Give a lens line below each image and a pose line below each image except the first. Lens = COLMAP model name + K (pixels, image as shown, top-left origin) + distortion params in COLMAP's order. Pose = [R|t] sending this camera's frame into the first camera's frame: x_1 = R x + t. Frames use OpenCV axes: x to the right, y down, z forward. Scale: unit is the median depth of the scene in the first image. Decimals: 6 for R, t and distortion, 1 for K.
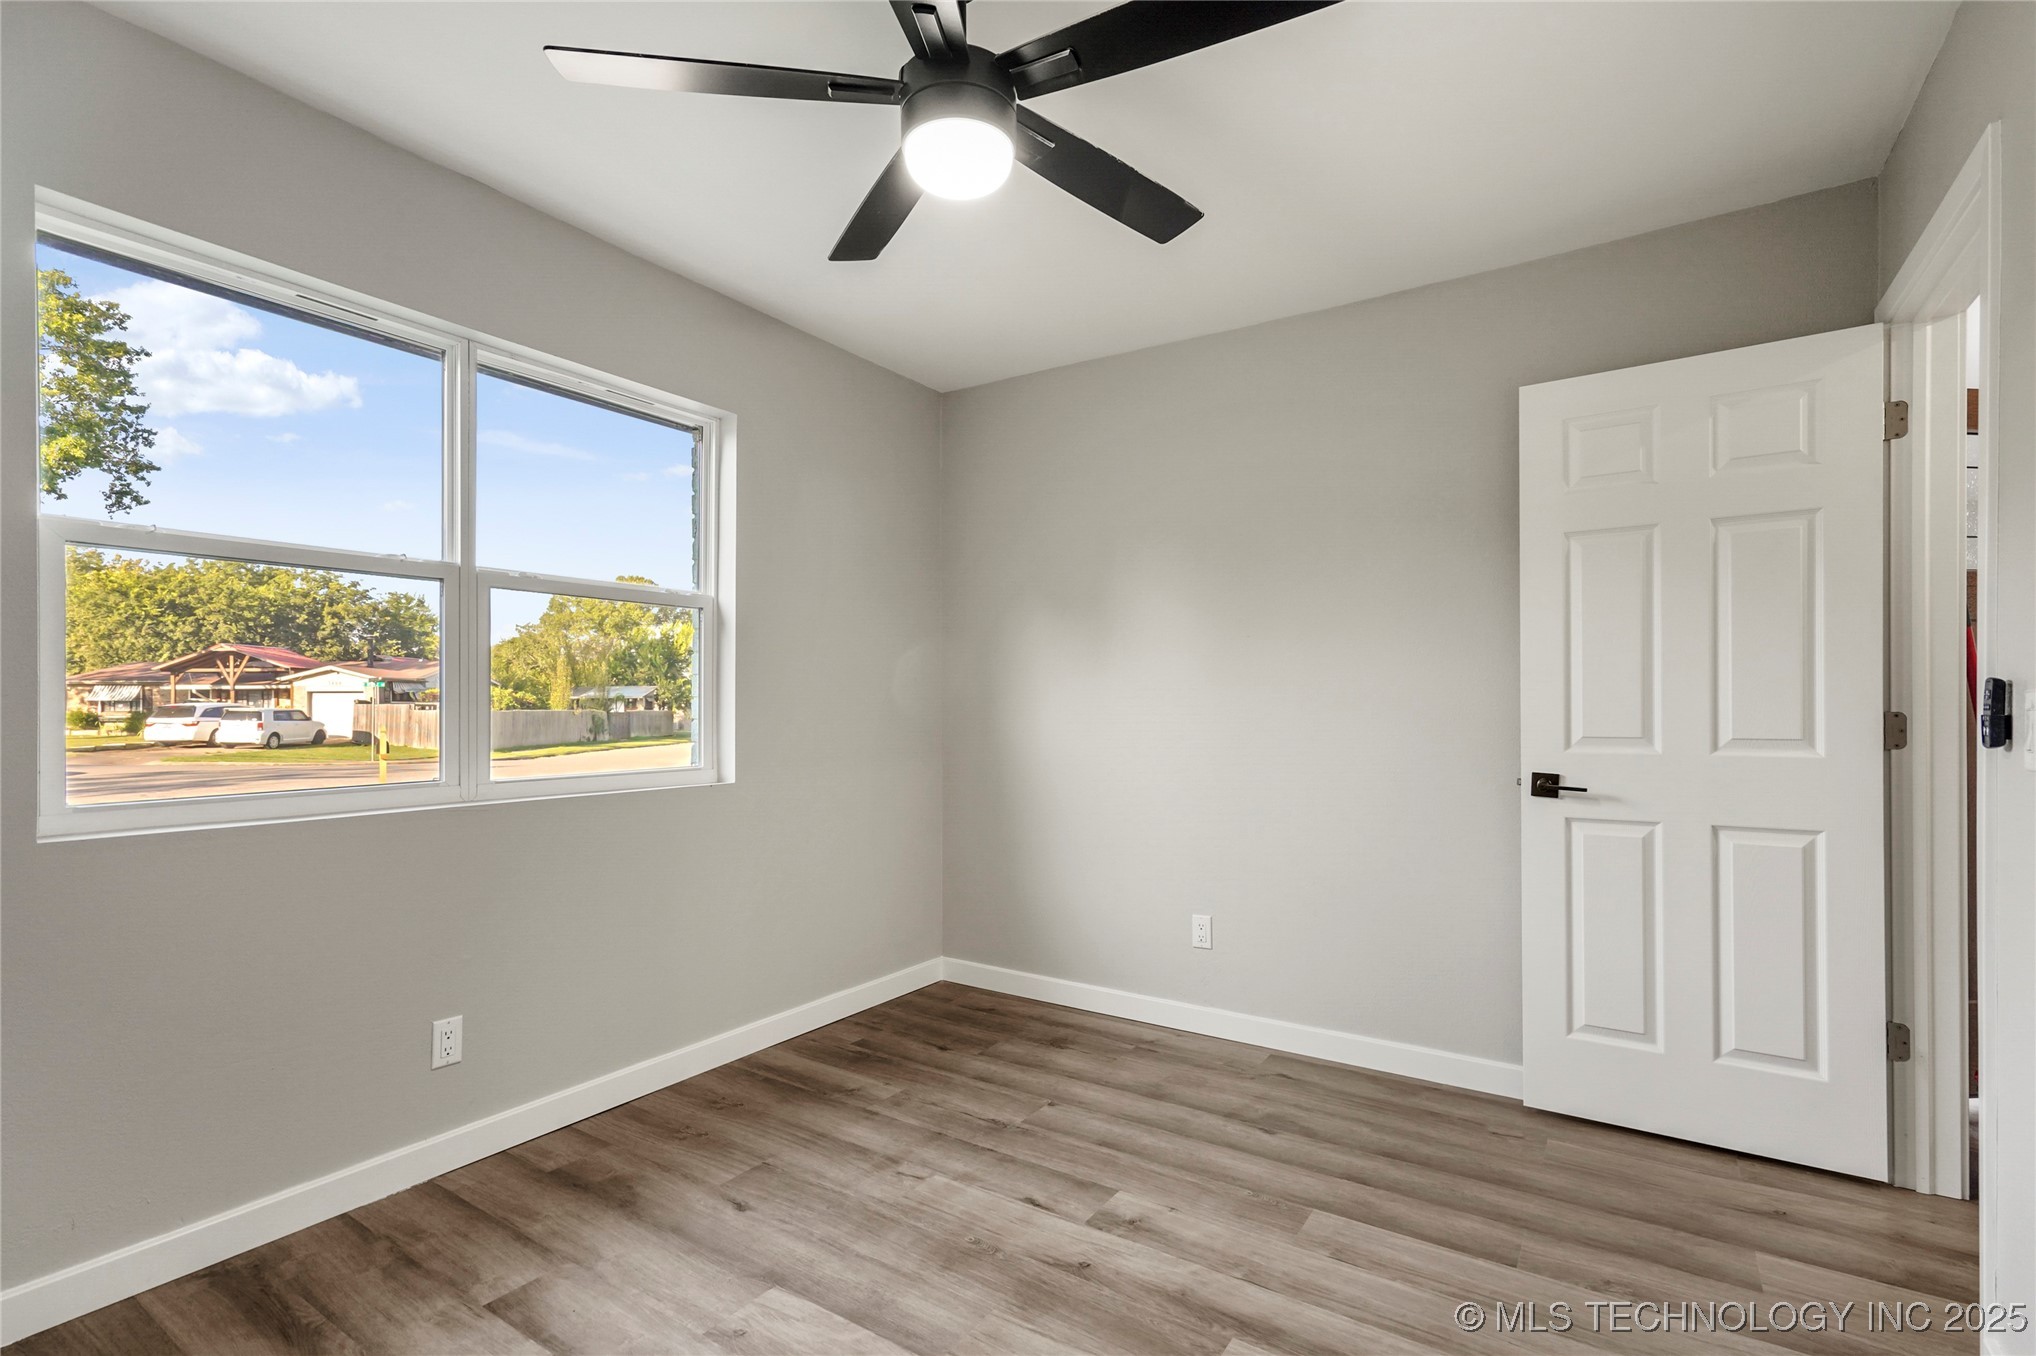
lens RADIAL K [[950.3, 0, 1006.5], [0, 950.3, 688.0], [0, 0, 1]] dist [-0.007242, 0.009038]
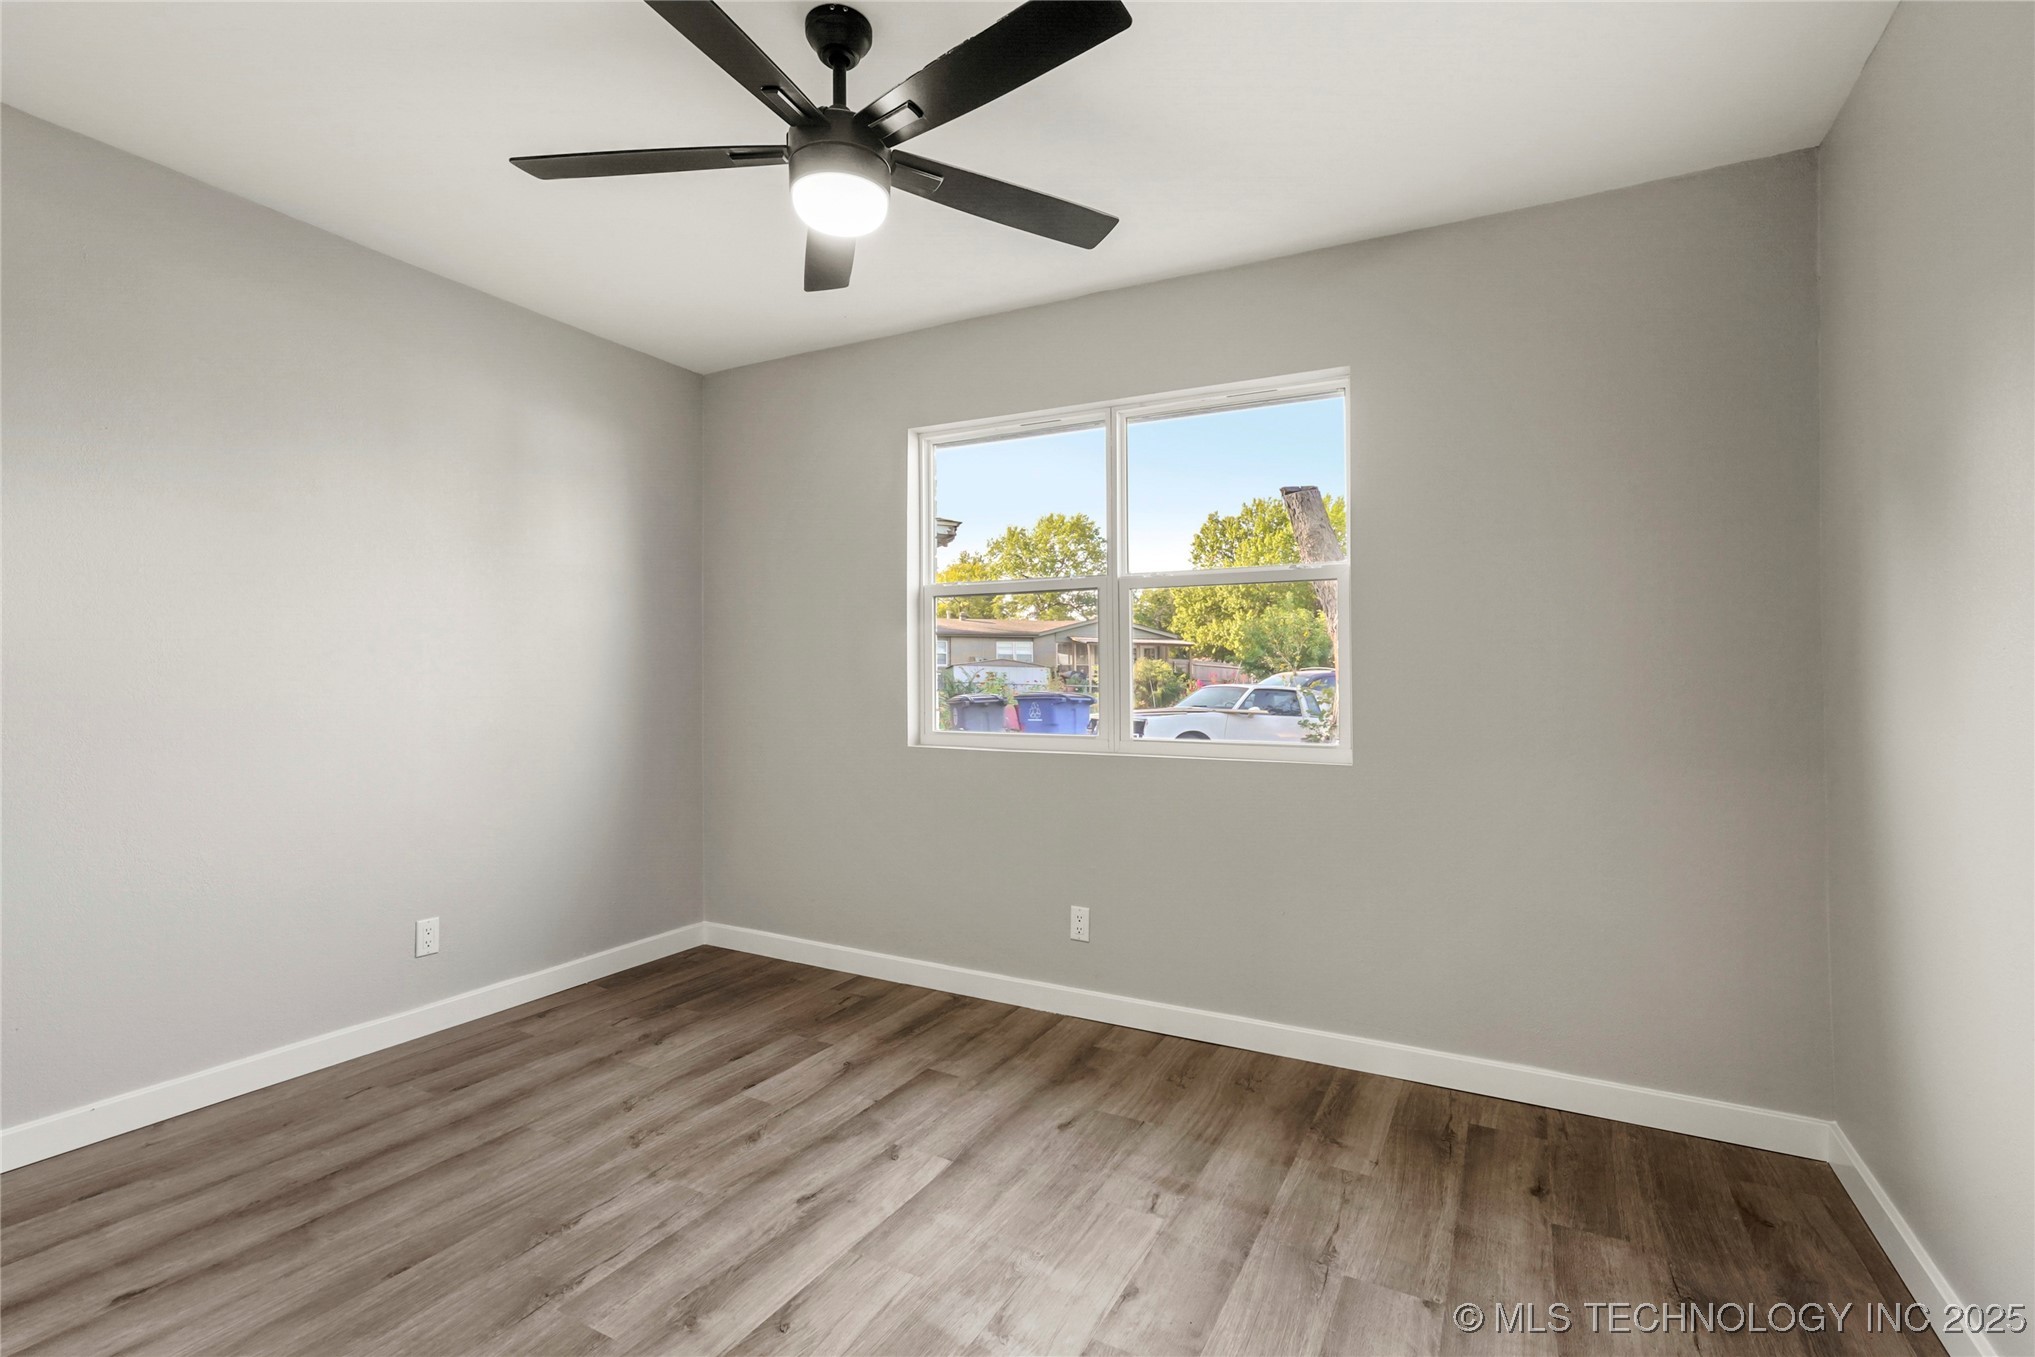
lens RADIAL K [[949.8, 0, 1026.3], [0, 949.8, 666.2], [0, 0, 1]] dist [-0.007242, 0.009038]
pose [[0.098784, -0.013352, -0.995019, 0.725435], [0.013683, 0.999834, -0.012058, 0.011544], [0.995015, -0.012424, 0.098950, 0.729305]]
